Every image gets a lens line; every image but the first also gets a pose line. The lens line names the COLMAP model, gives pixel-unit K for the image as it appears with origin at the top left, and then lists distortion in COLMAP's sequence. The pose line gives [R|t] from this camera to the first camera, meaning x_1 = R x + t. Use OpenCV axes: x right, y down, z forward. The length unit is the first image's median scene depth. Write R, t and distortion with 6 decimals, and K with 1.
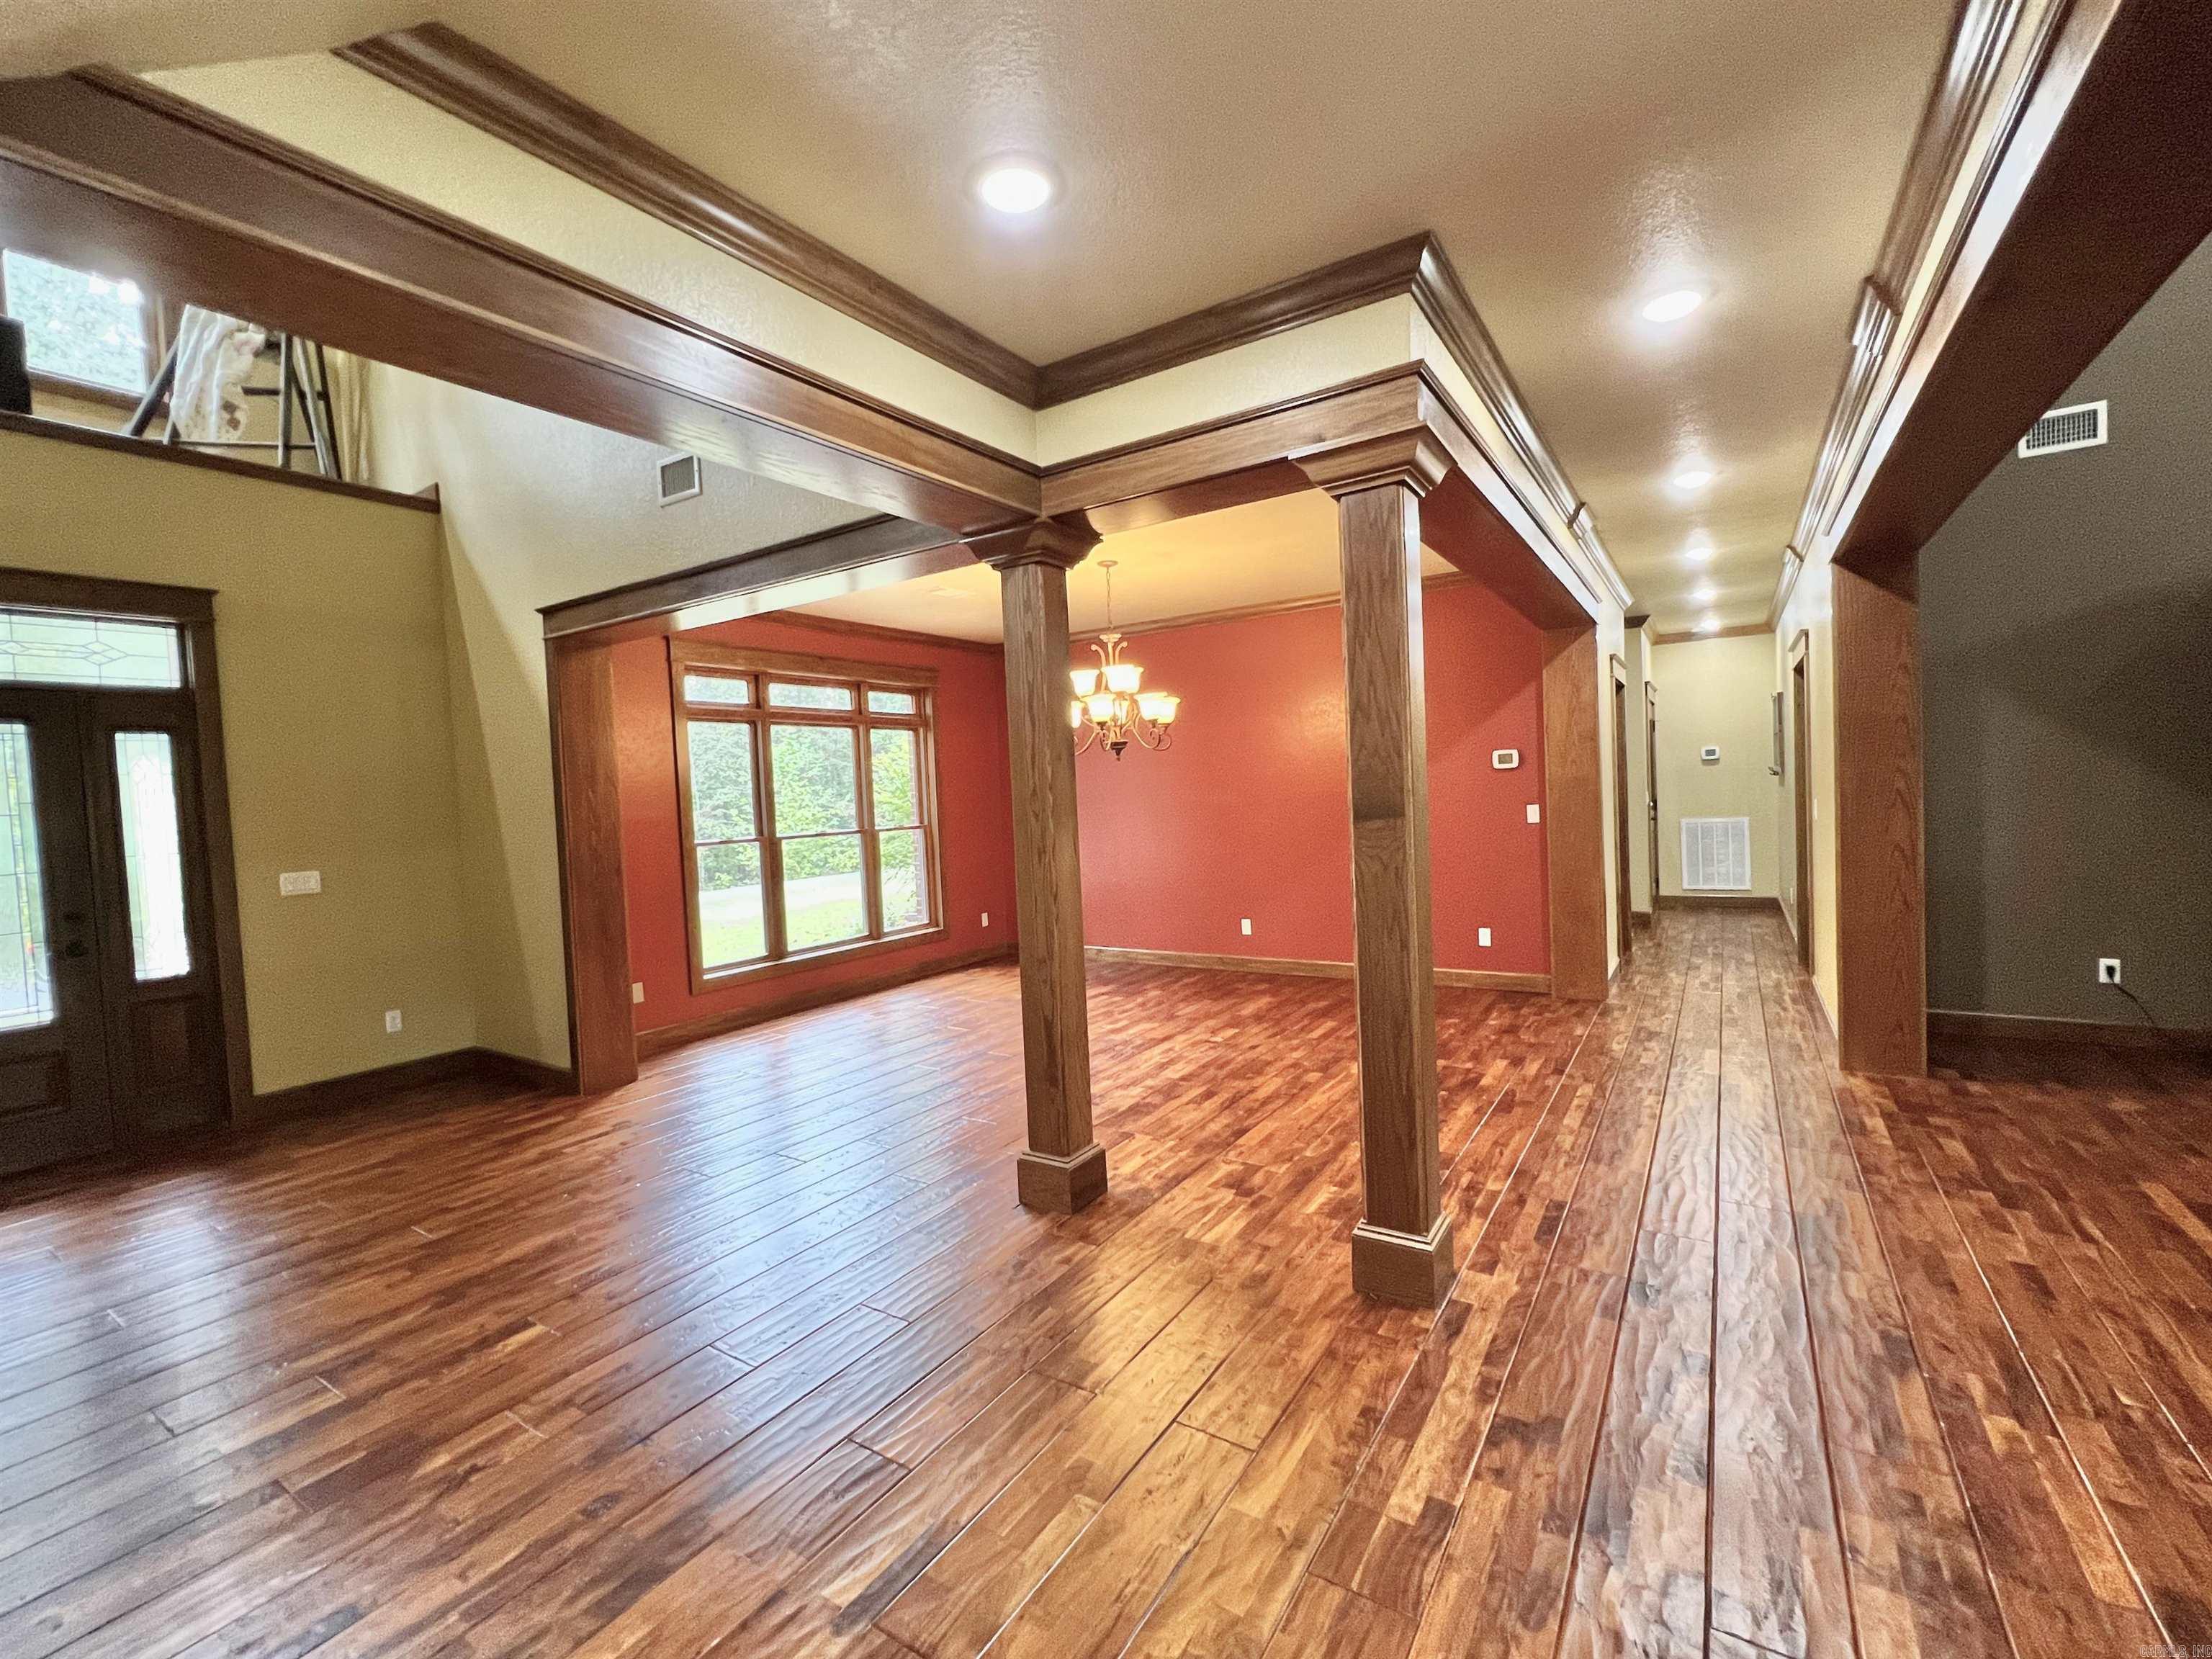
lens RADIAL K [[950.3, 0, 1100.6], [0, 950.3, 827.4], [0, 0, 1]] dist [-0.002217, -0.000349]
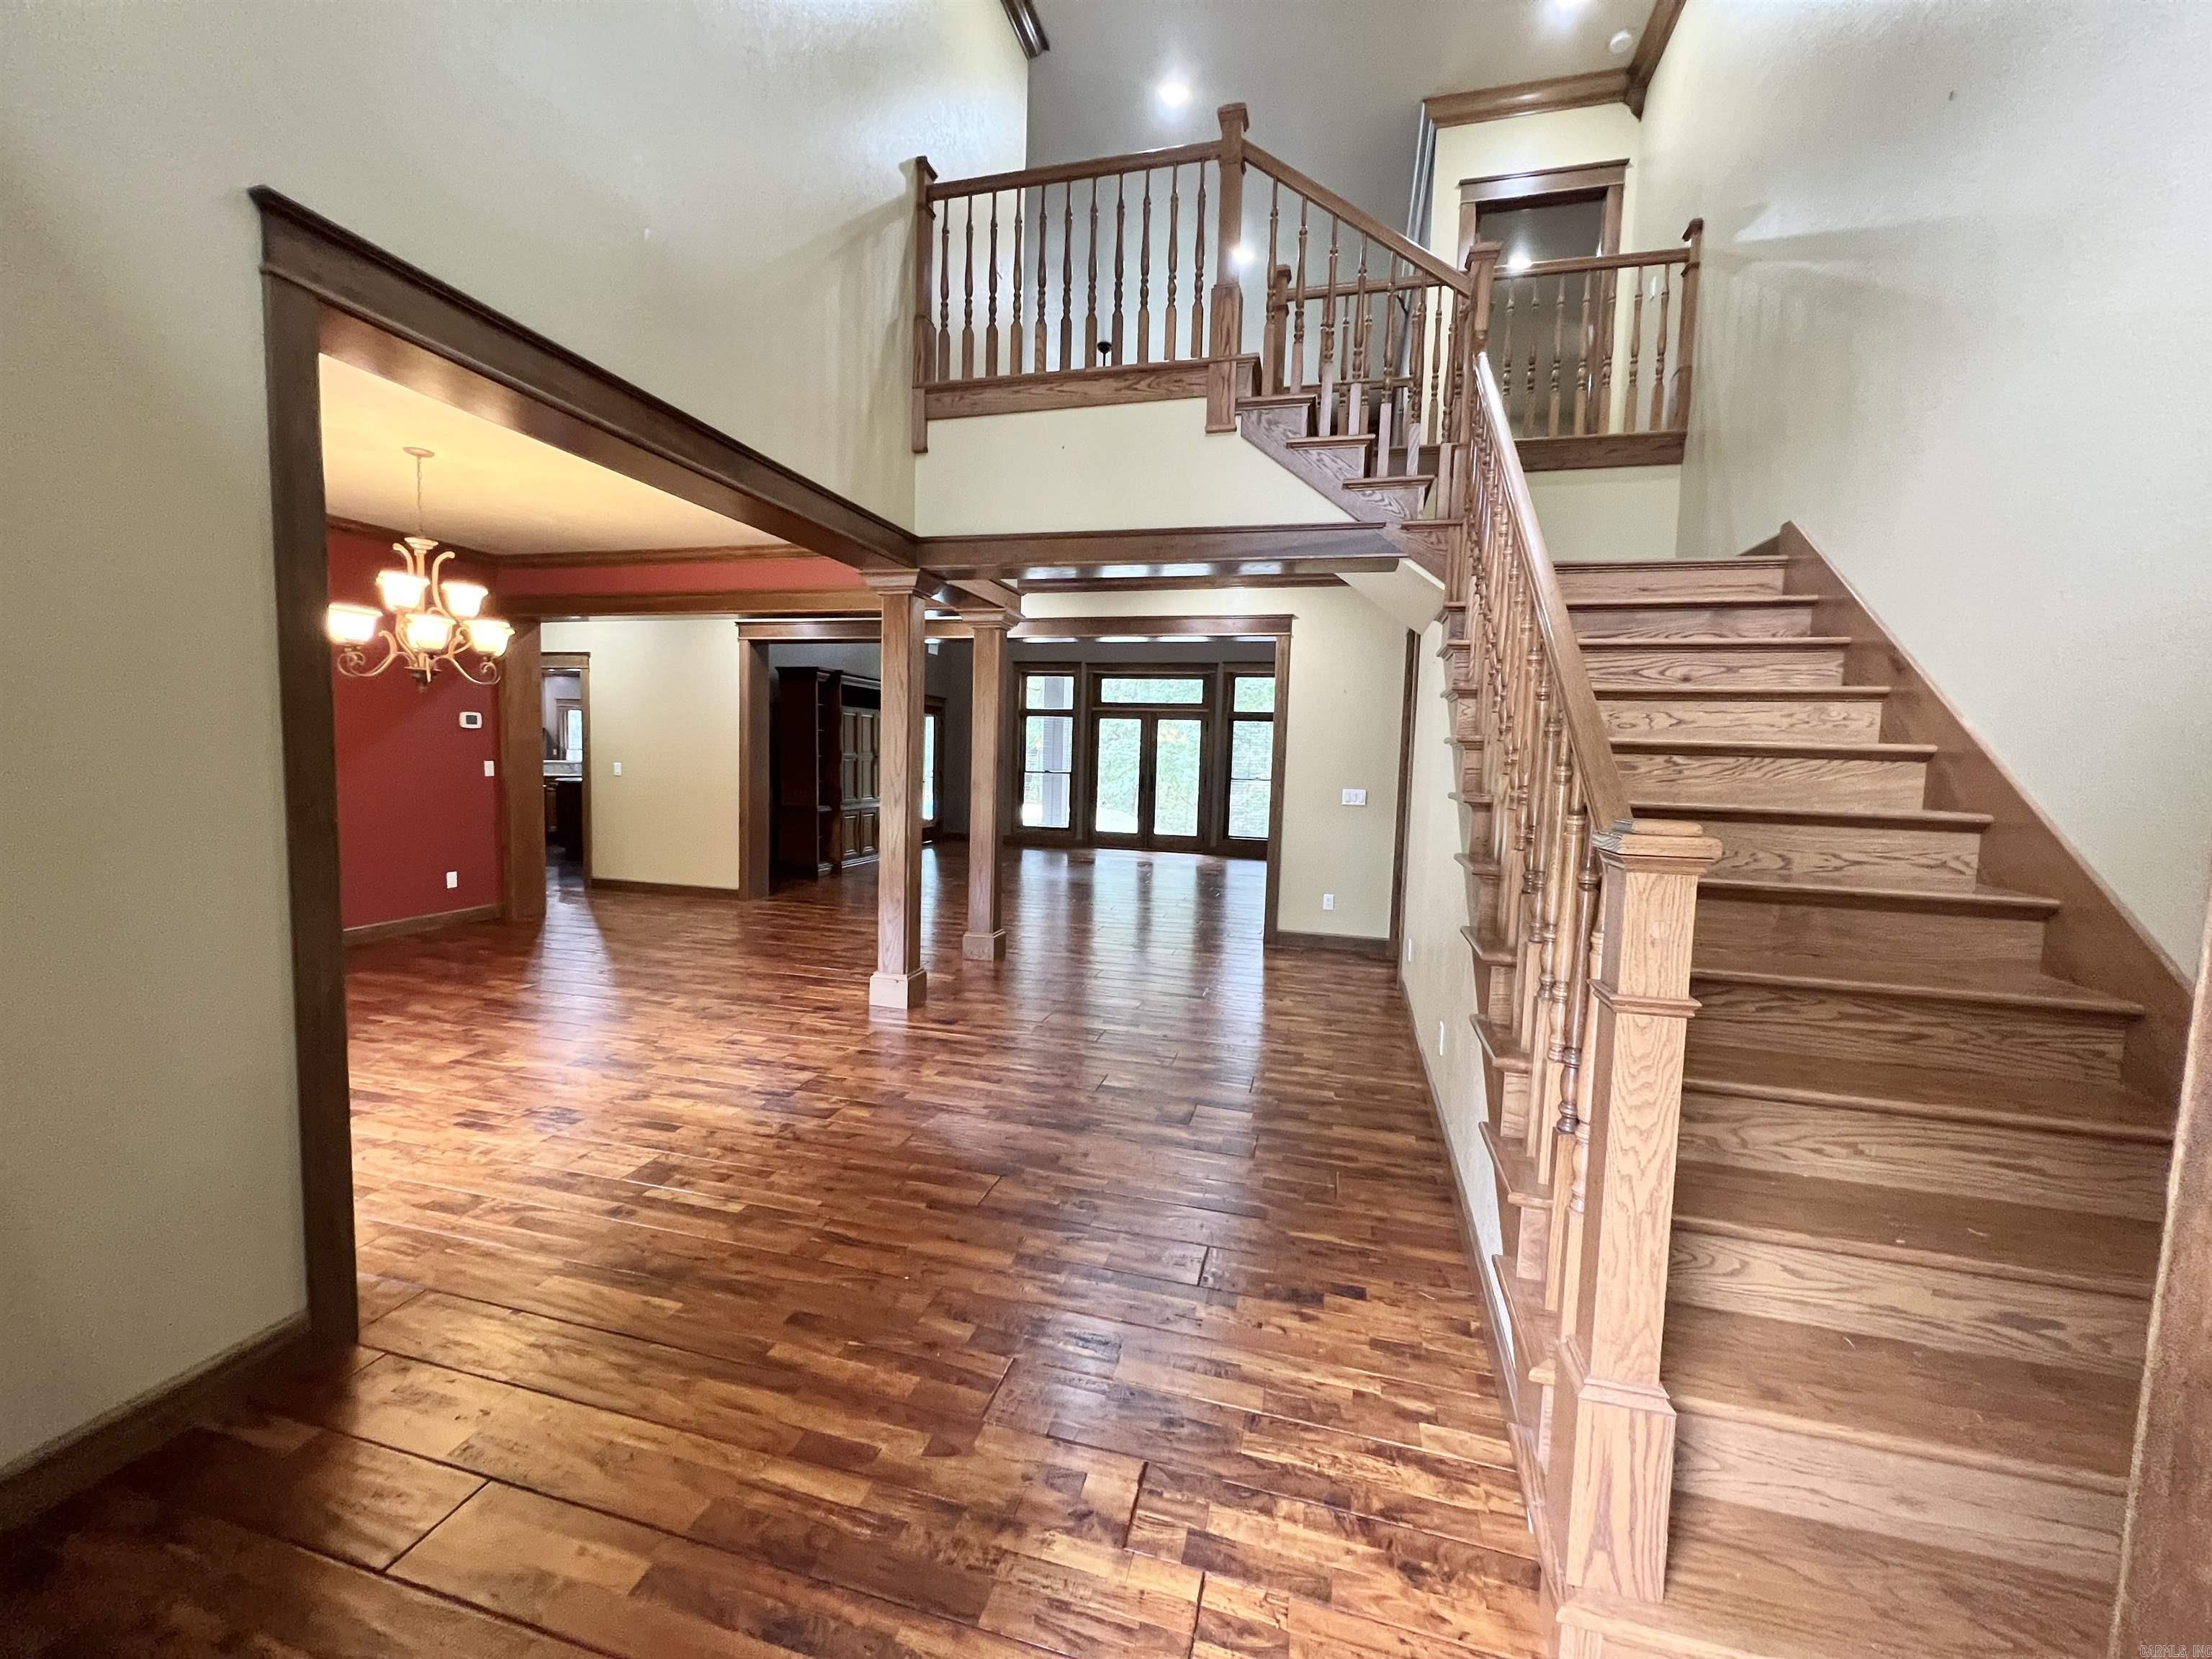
lens RADIAL K [[883.2, 0, 1105.2], [0, 883.2, 824.7], [0, 0, 1]] dist [-0.000895, -0.000212]
pose [[-0.315164, -0.039273, 0.948224, -1.118304], [0.021172, 0.998604, 0.048397, 0.025038], [-0.948801, 0.035329, -0.313892, 0.830112]]
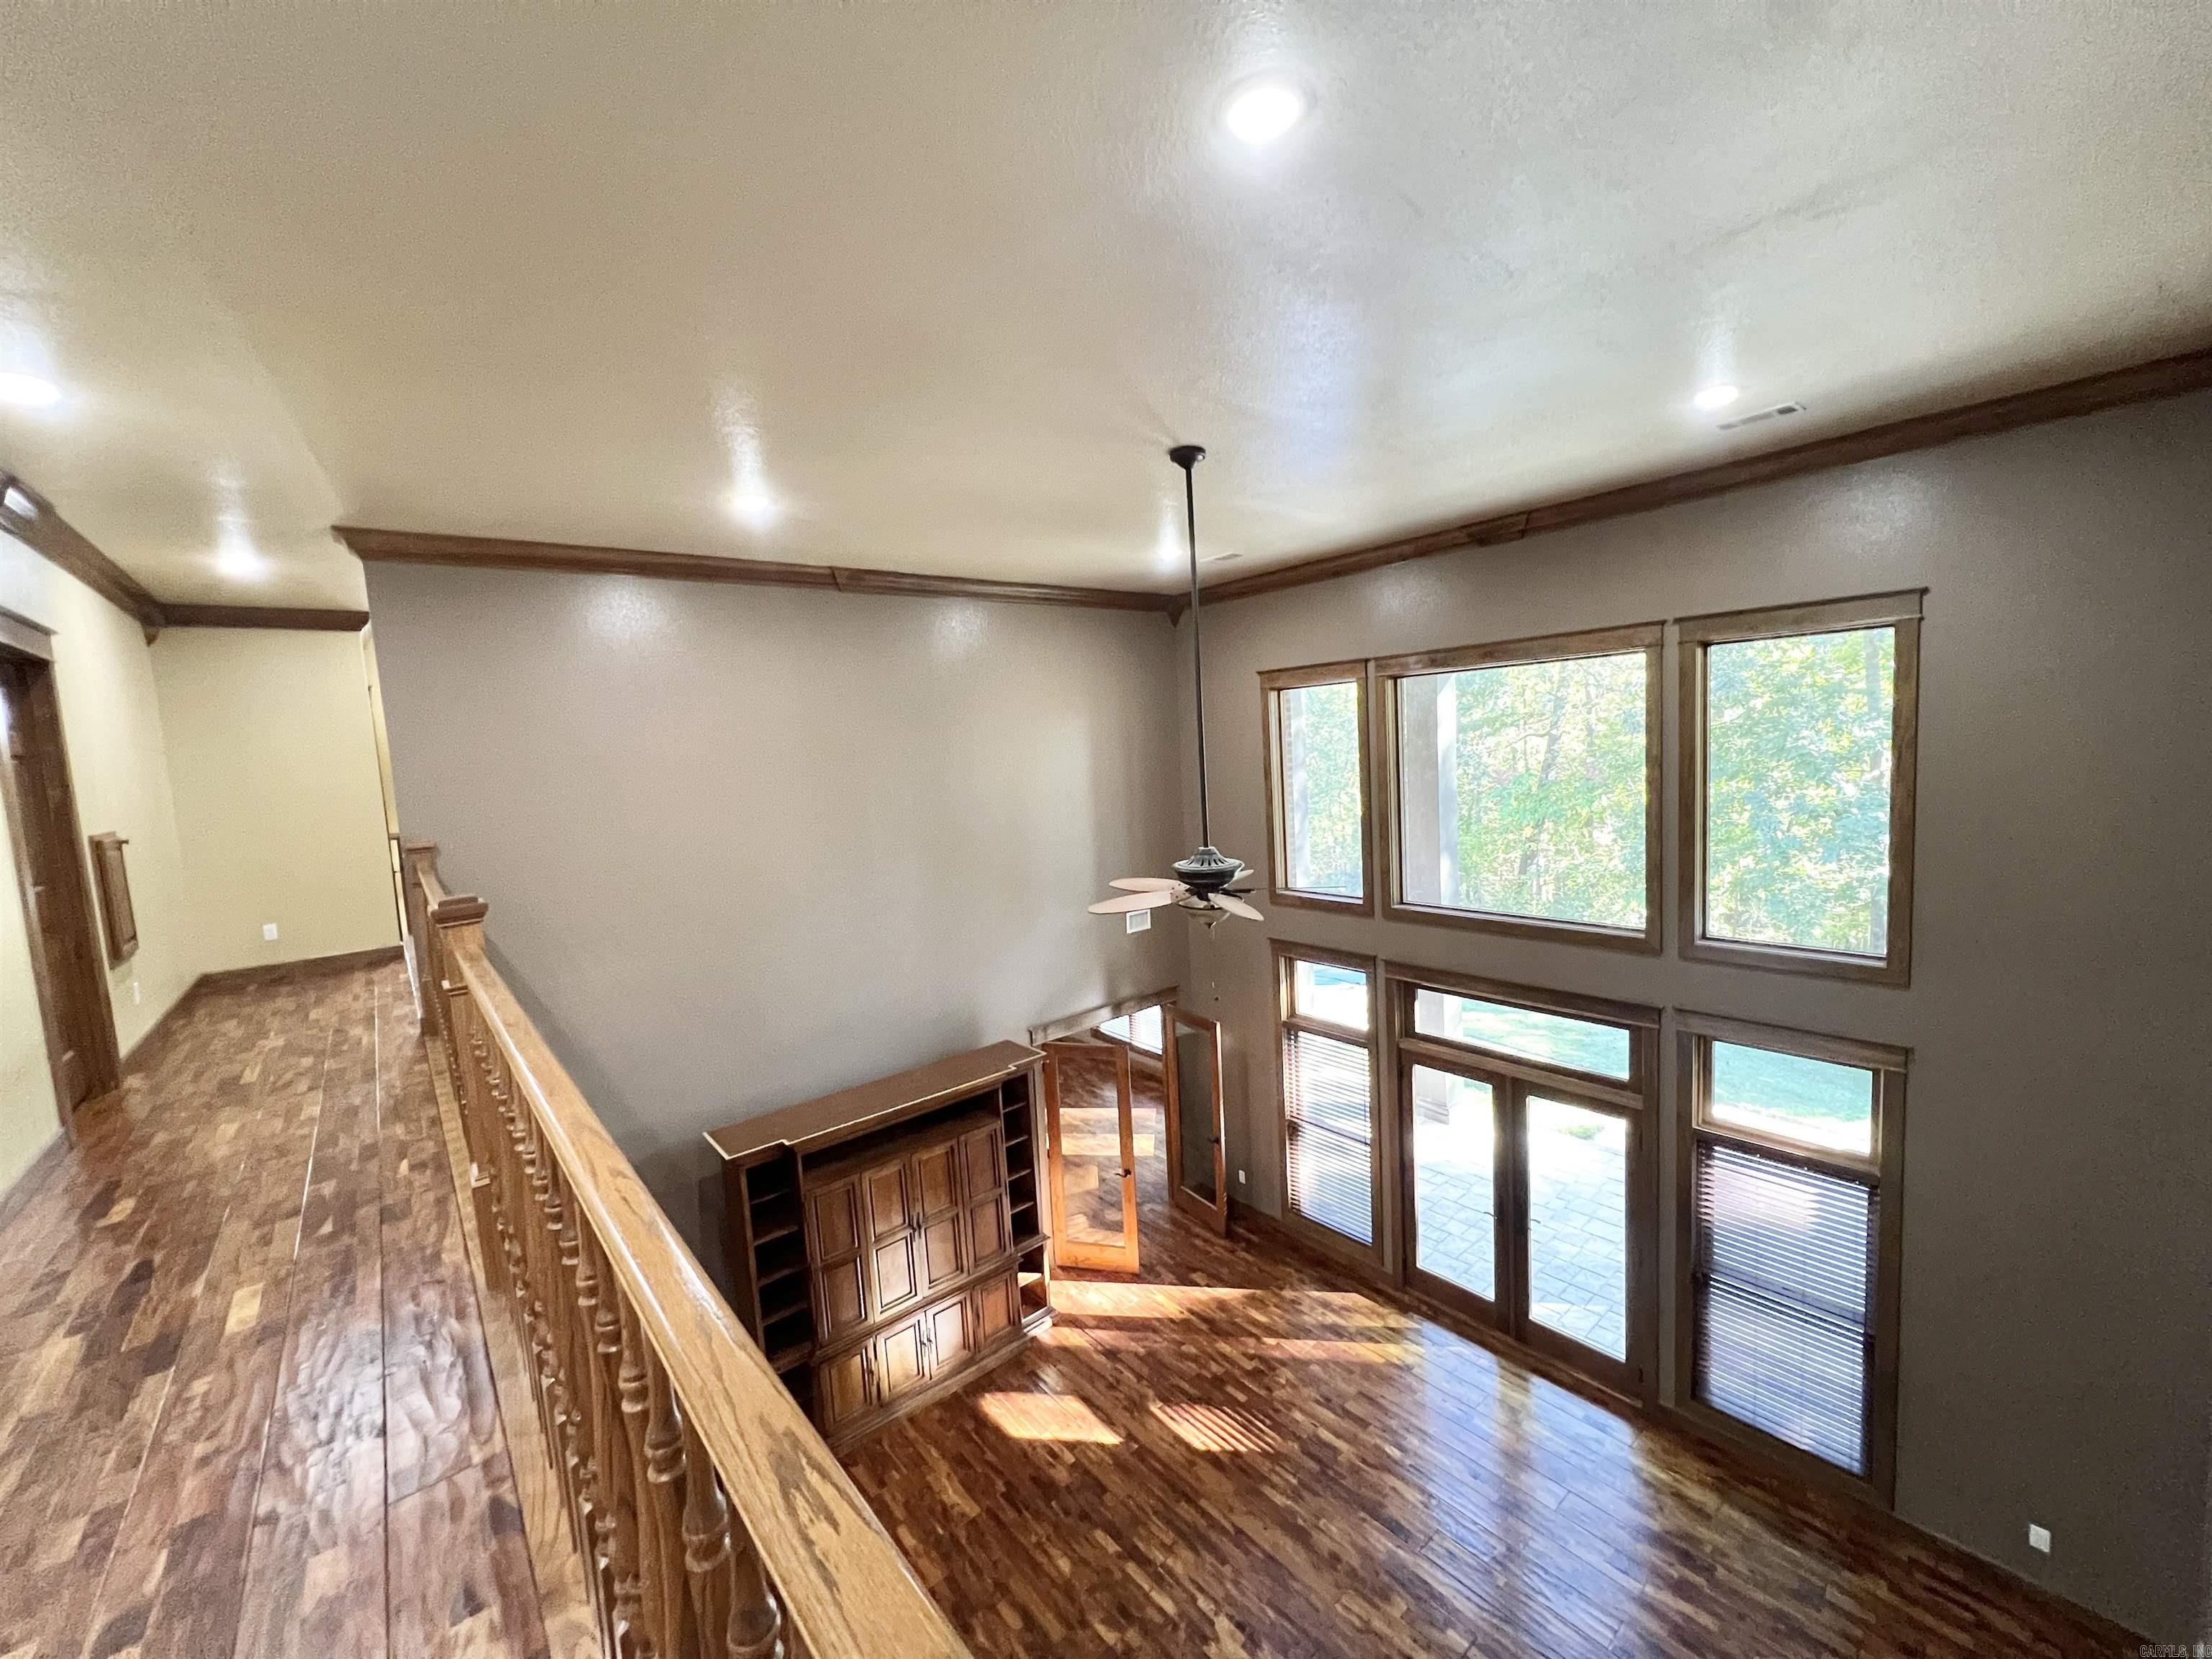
lens RADIAL K [[886.7, 0, 1102.8], [0, 886.7, 823.4], [0, 0, 1]] dist [-0.000587, 0.000183]
pose [[0.298965, -0.062399, 0.952222, 0.079004], [0.079358, 0.996029, 0.040354, -0.713015], [-0.950959, 0.063502, 0.302729, -0.066313]]
